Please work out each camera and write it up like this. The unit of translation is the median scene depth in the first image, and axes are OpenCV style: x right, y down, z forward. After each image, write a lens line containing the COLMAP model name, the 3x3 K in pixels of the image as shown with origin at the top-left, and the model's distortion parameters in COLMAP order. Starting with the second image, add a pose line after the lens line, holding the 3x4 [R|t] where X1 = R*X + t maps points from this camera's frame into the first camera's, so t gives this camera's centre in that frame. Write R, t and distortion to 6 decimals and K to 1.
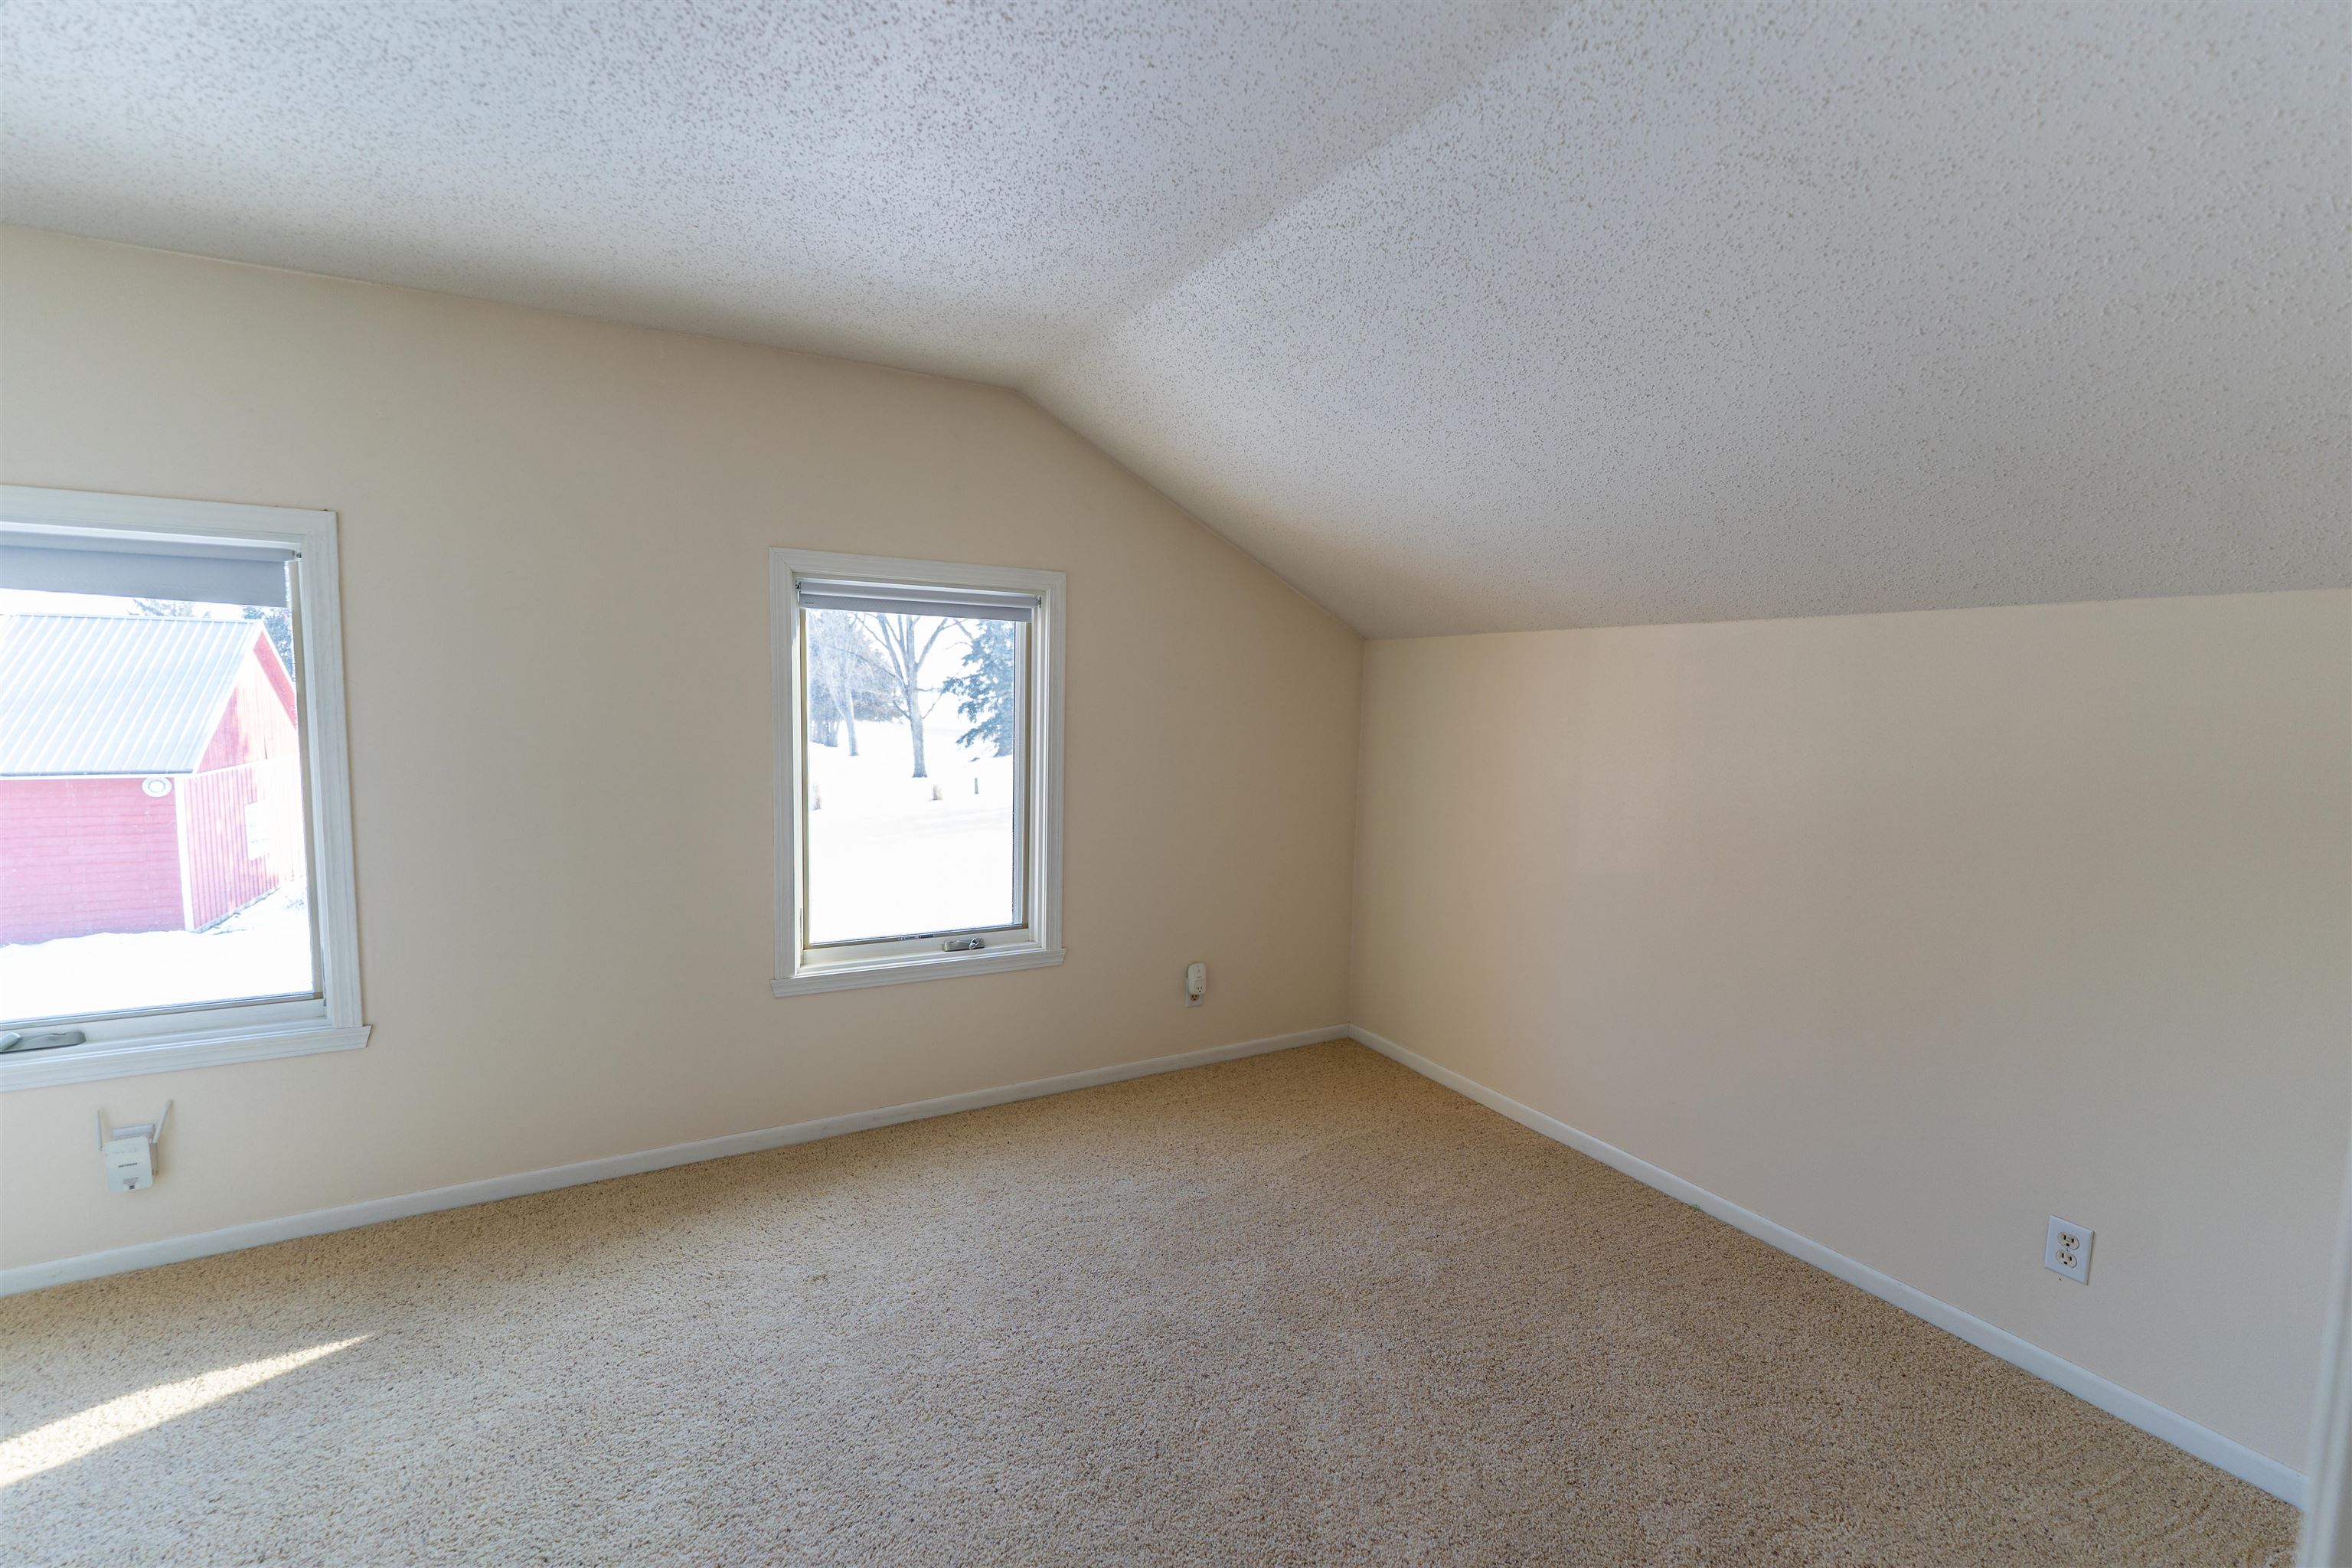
lens RADIAL K [[1054.5, 0, 1167.4], [0, 1054.5, 785.8], [0, 0, 1]] dist [-0.001212, -0.000503]
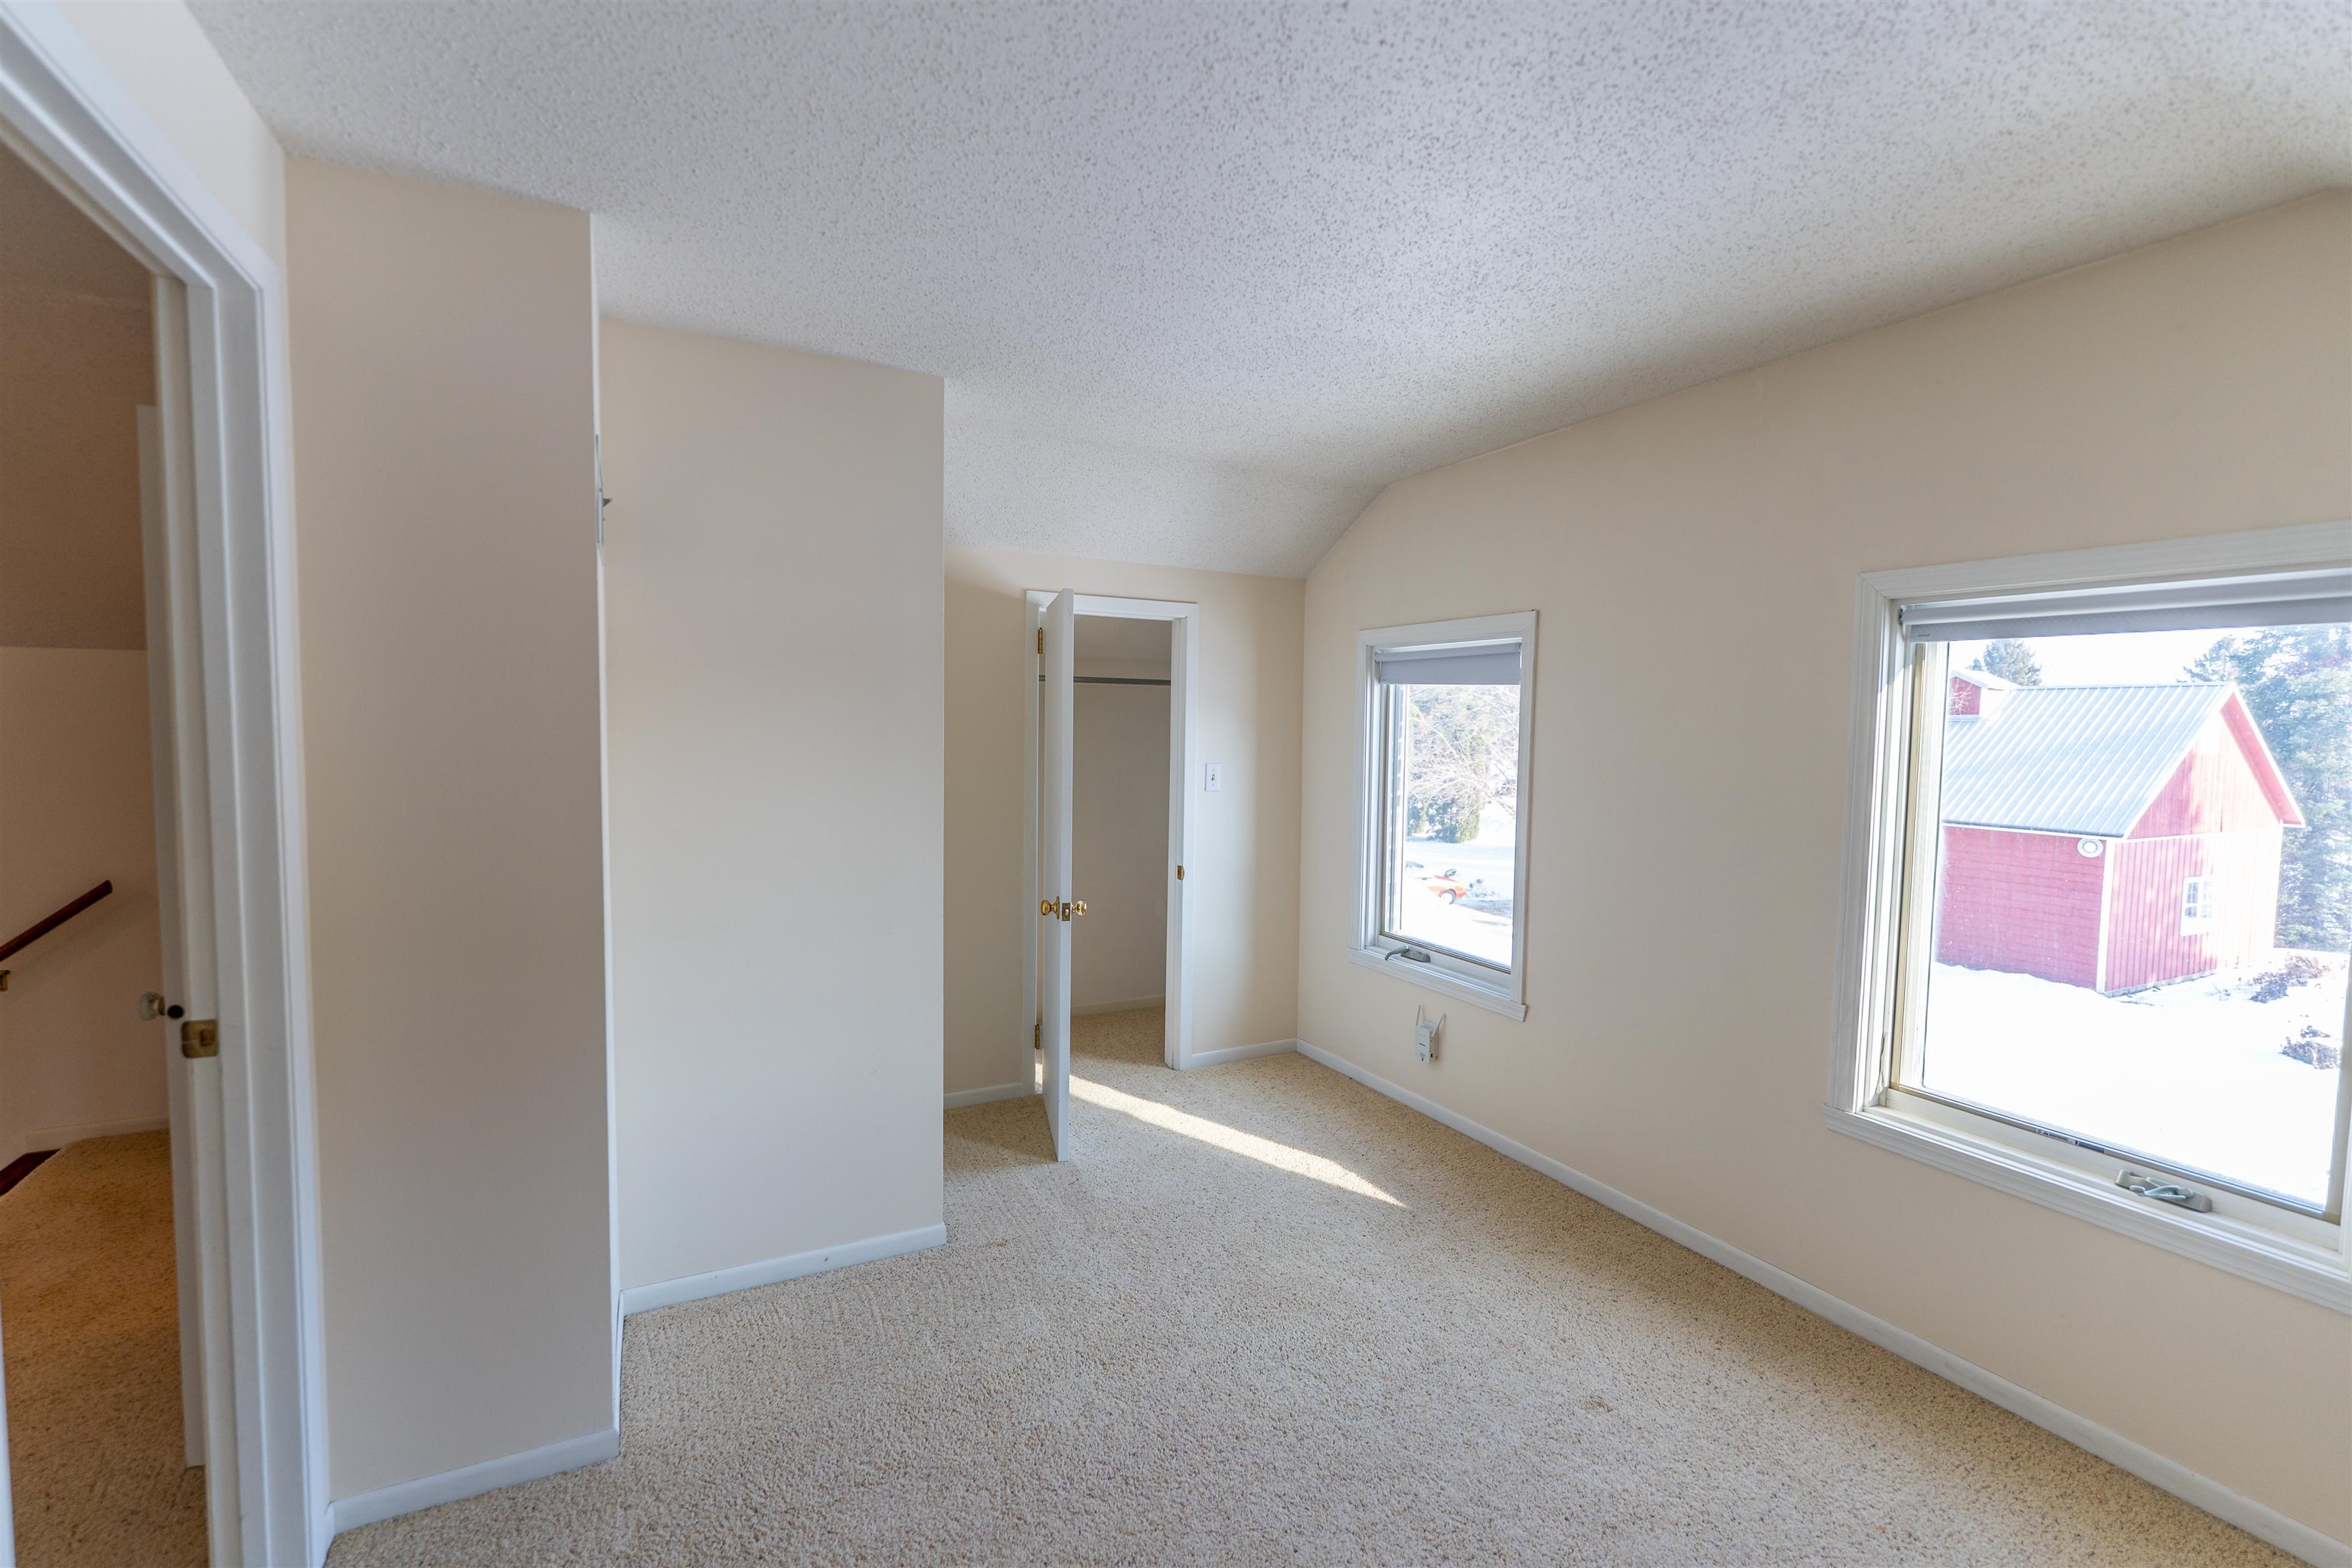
lens RADIAL K [[1054.5, 0, 1167.4], [0, 1054.5, 785.8], [0, 0, 1]] dist [-0.001212, -0.000503]
pose [[-0.059865, 0.041829, -0.997330, 0.128681], [-0.106245, 0.993179, 0.048032, -0.012801], [0.992536, 0.108836, -0.055013, 0.145811]]
